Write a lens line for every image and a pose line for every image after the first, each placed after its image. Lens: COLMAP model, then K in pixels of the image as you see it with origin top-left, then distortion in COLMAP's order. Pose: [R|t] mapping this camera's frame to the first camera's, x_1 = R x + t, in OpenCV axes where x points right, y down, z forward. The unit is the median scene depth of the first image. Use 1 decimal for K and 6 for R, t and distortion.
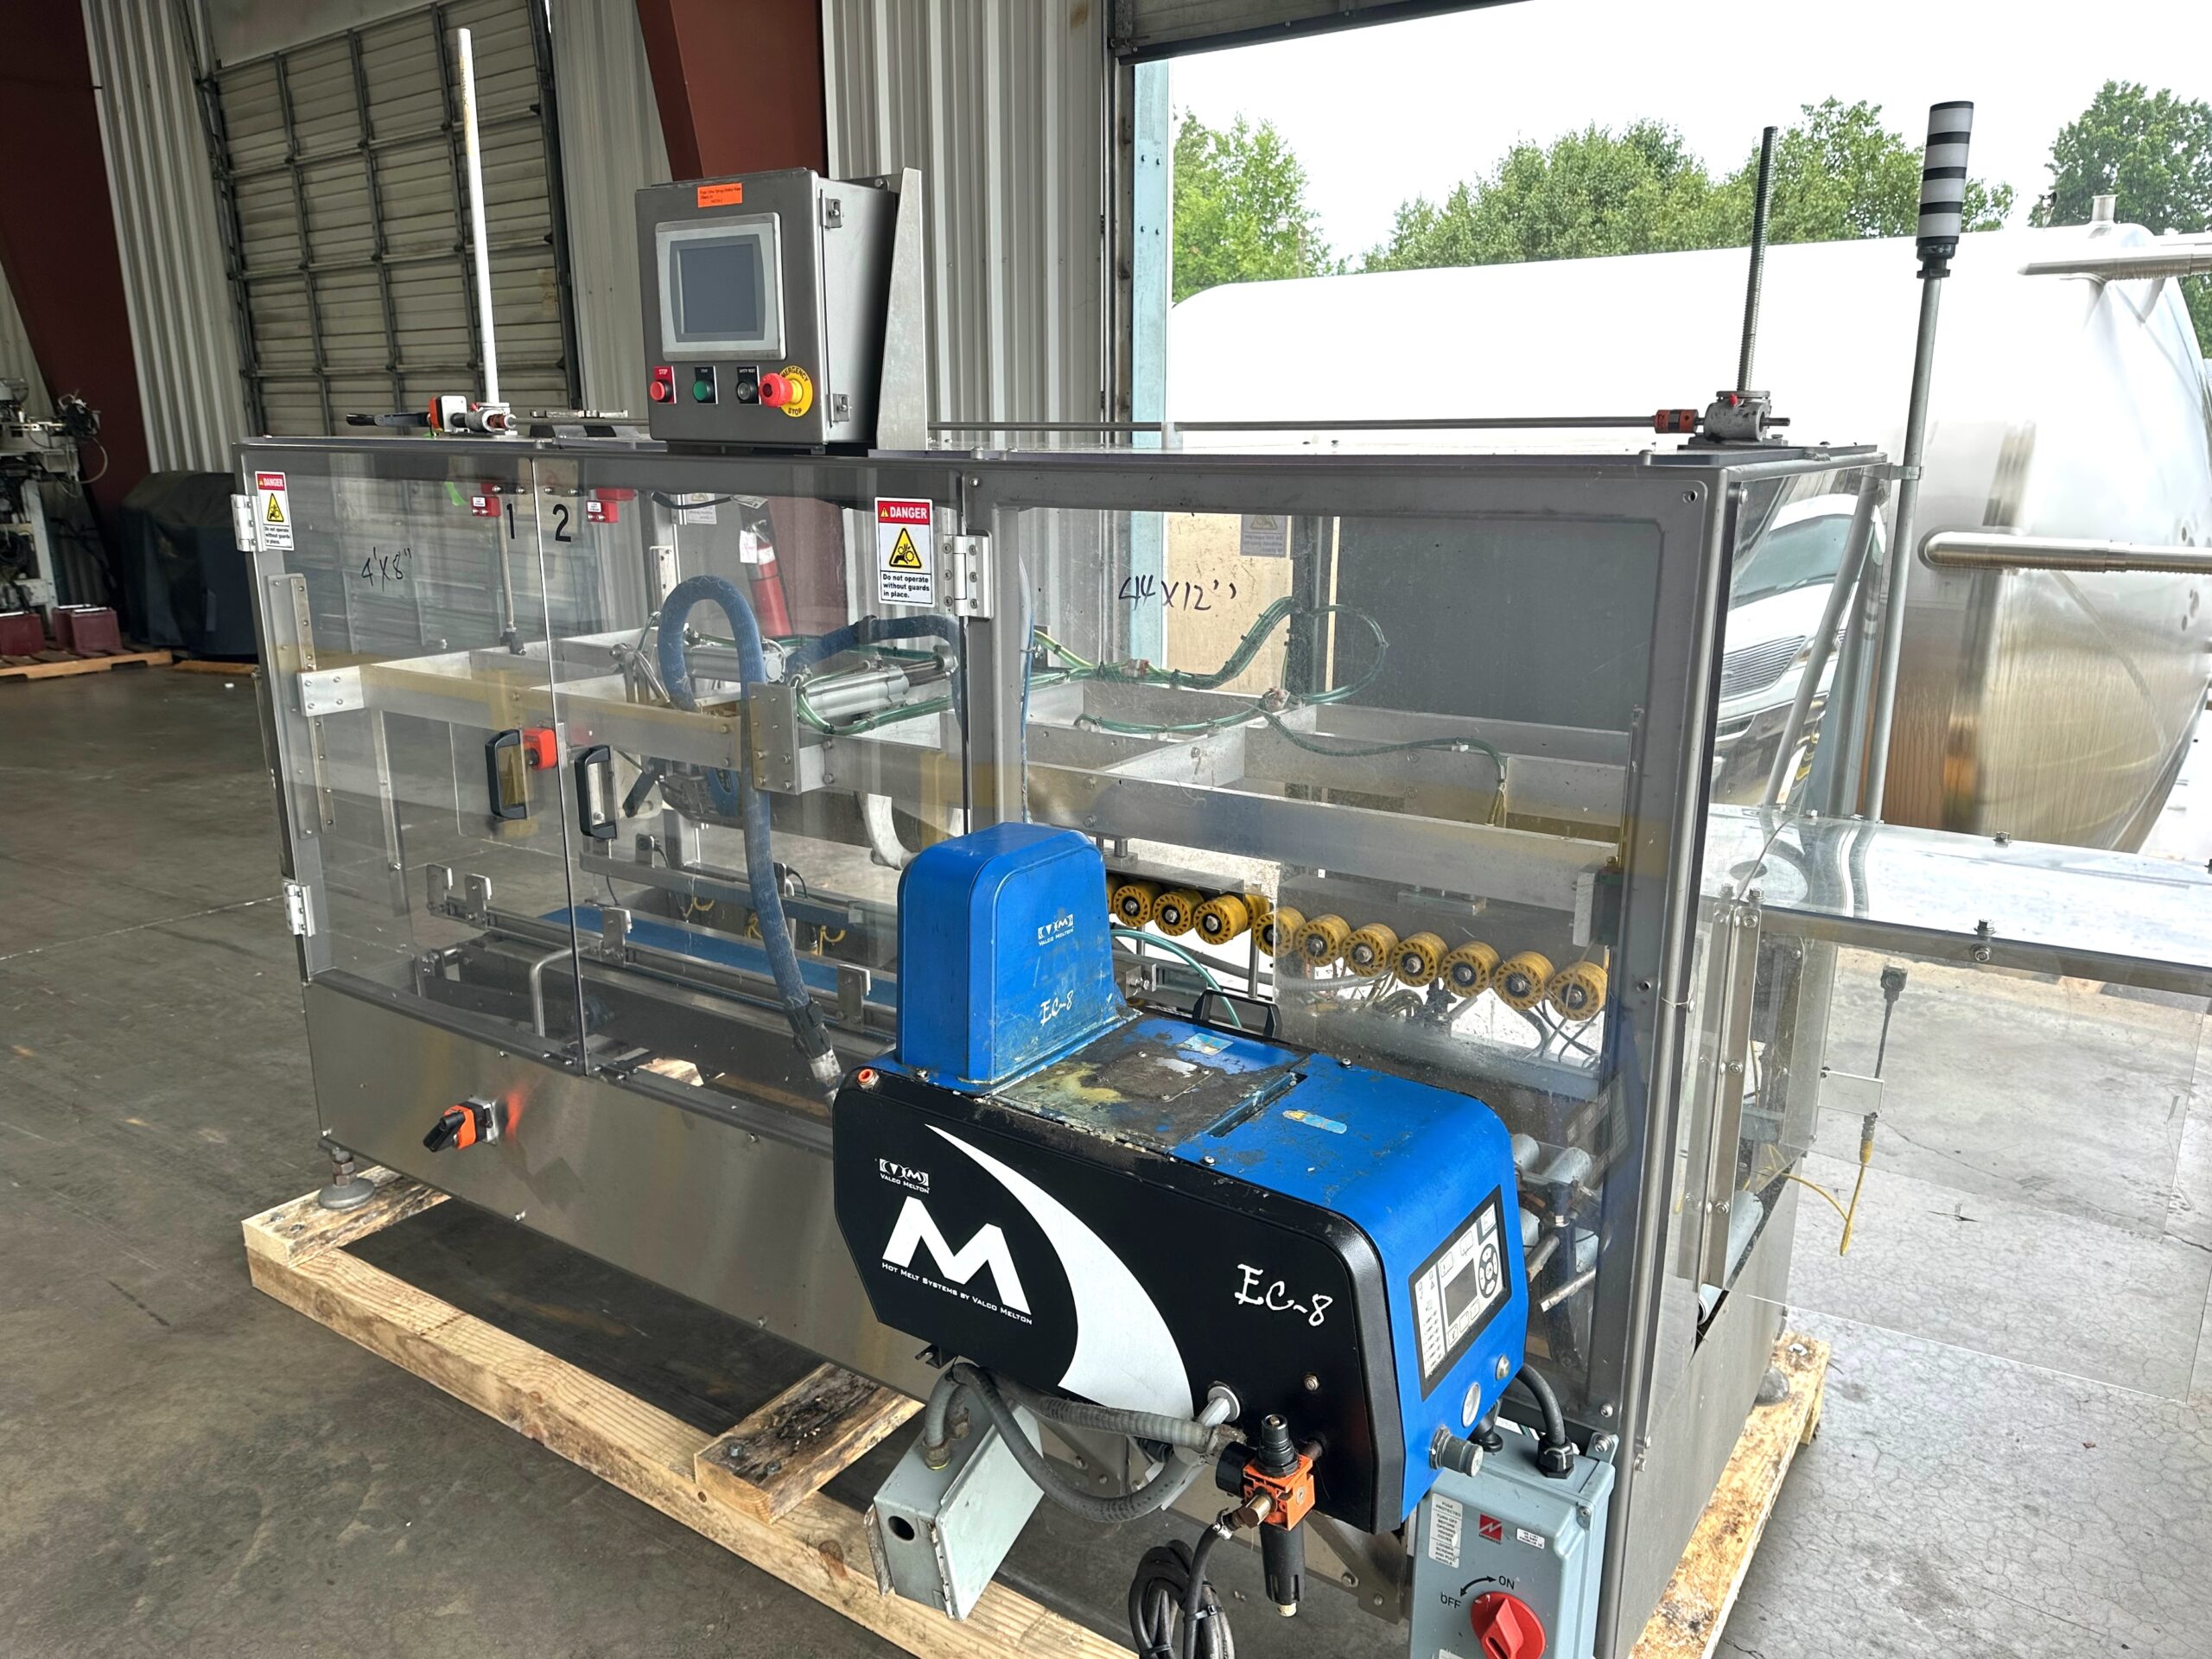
lens RADIAL K [[1562.0, 0, 1106.0], [0, 1562.0, 829.5], [0, 0, 1]] dist [0.000844, -0.031517]
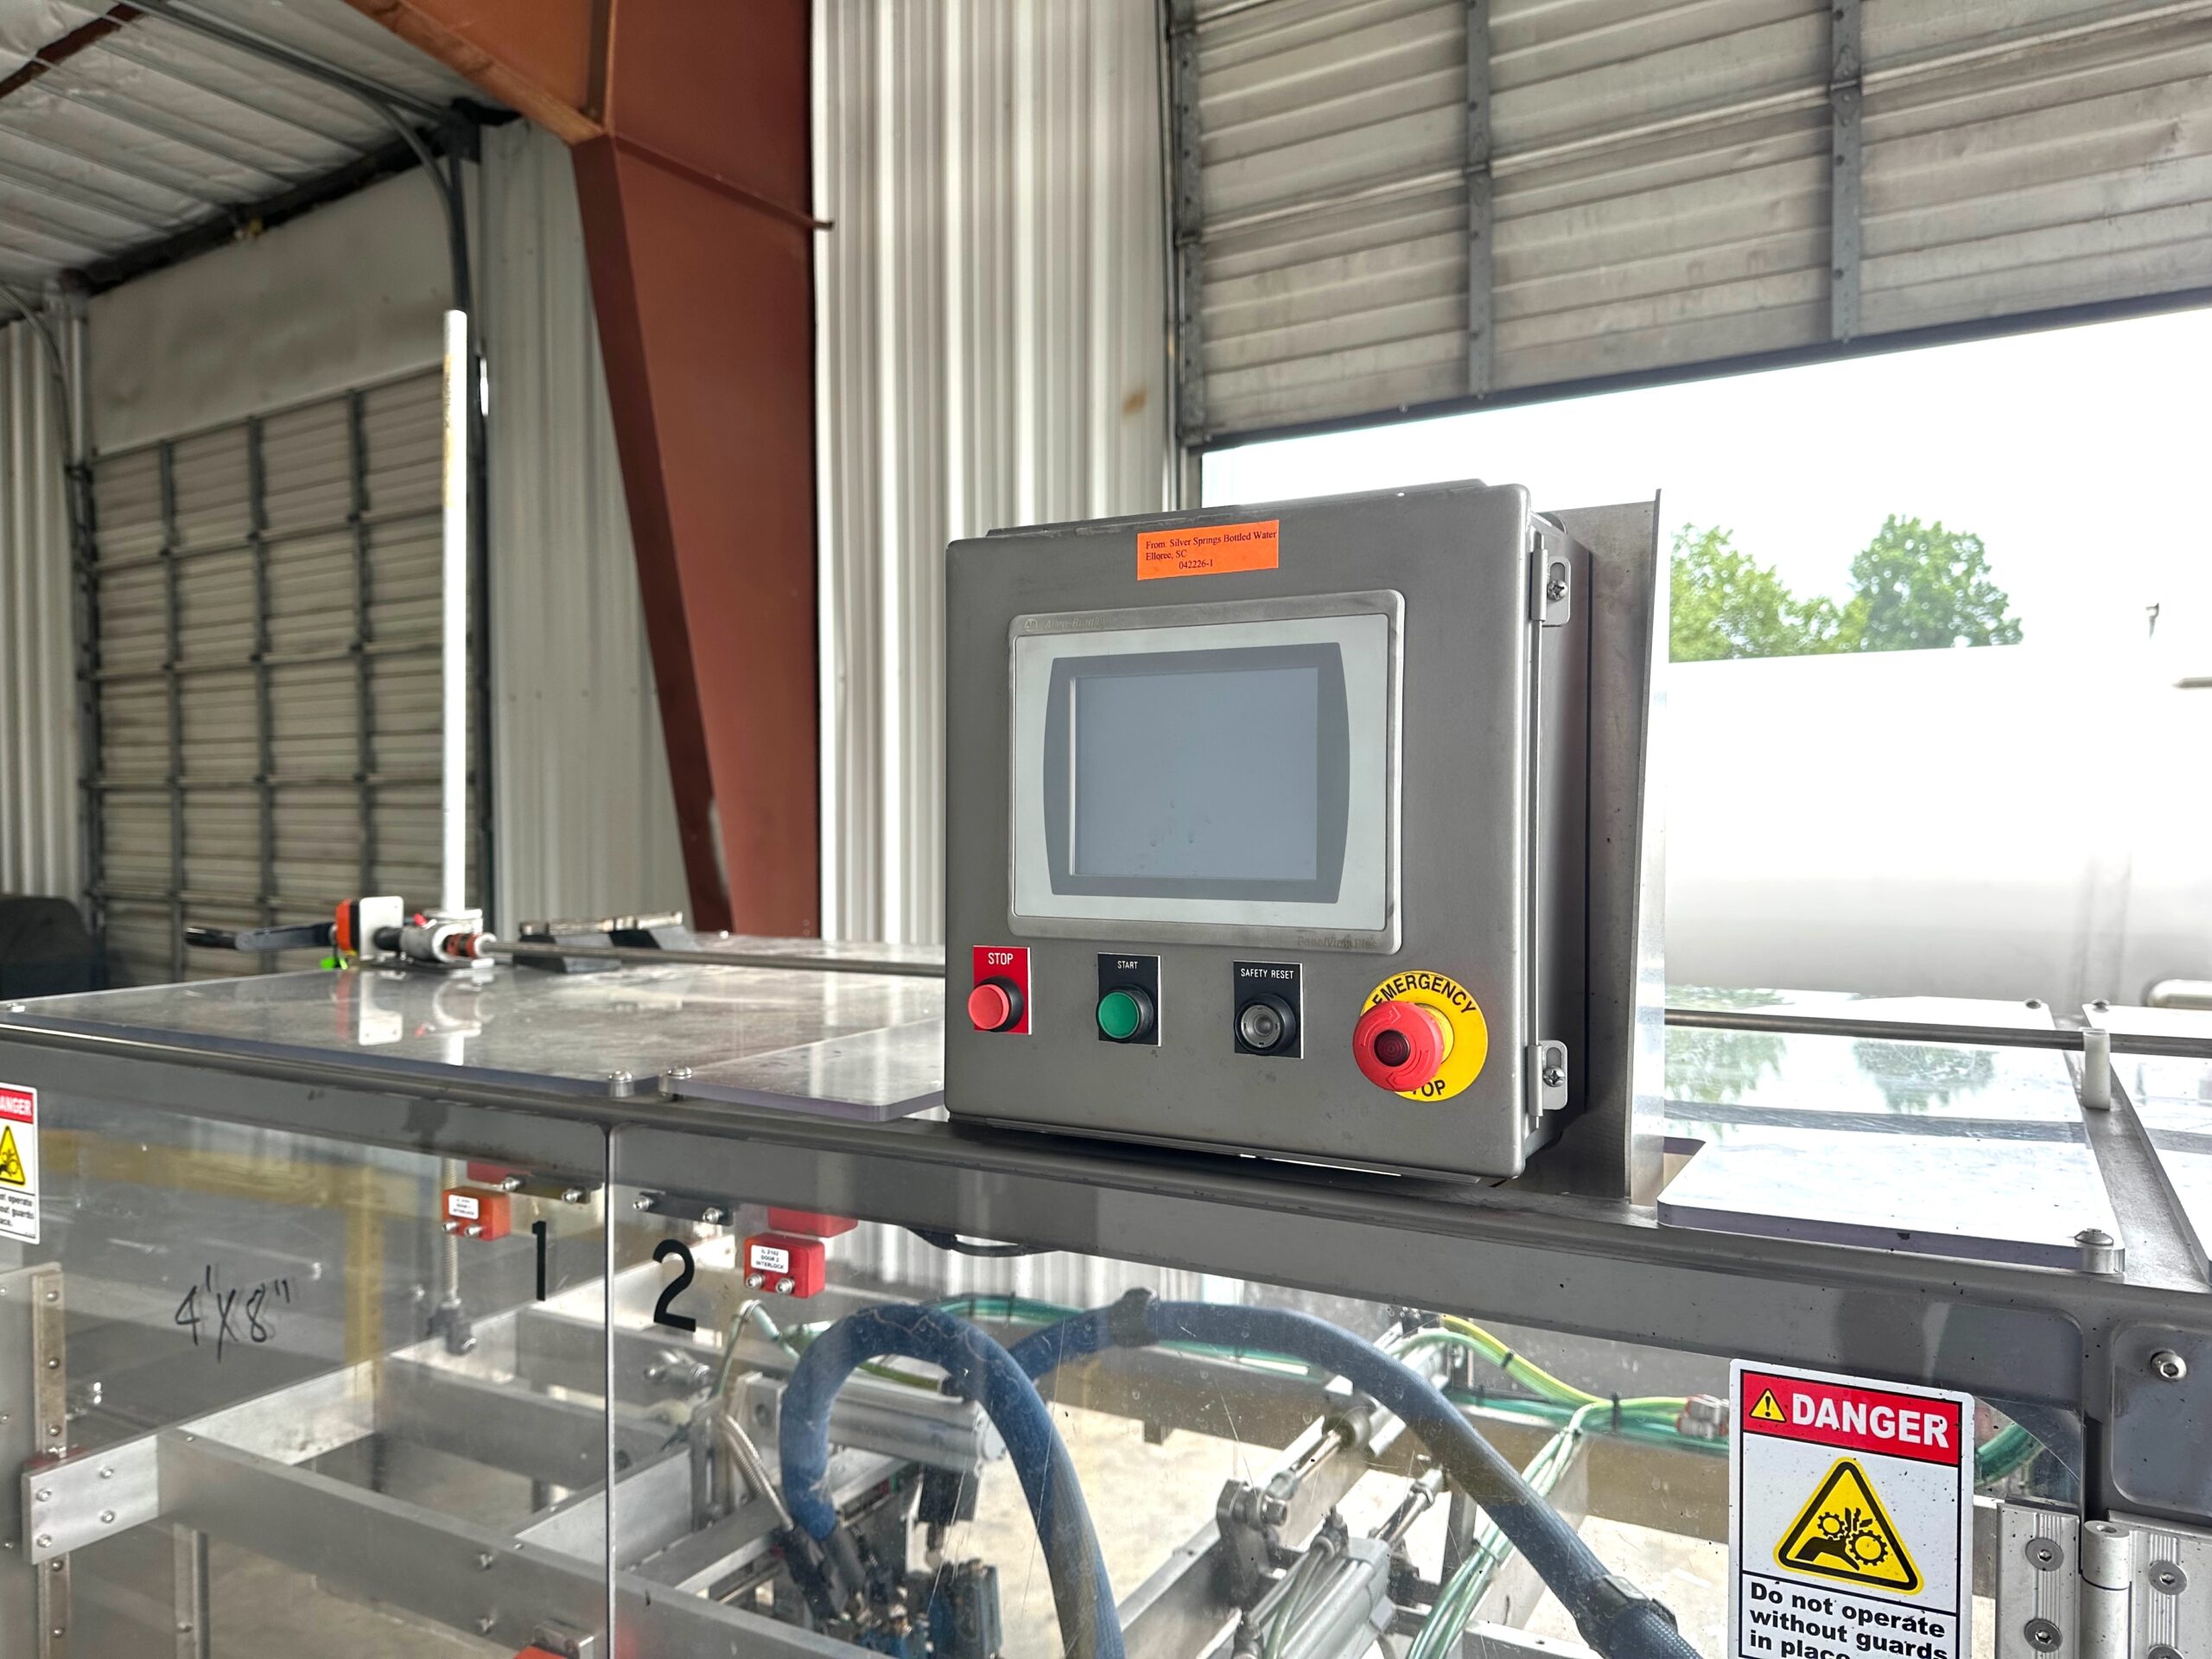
lens RADIAL K [[1528.4, 0, 1106.0], [0, 1528.4, 829.5], [0, 0, 1]] dist [-0.025887, -0.001257]
pose [[0.995389, -0.003925, 0.095835, -0.074957], [0.026645, 0.971152, -0.236969, -0.059120], [-0.092140, 0.238430, 0.966779, 0.155405]]
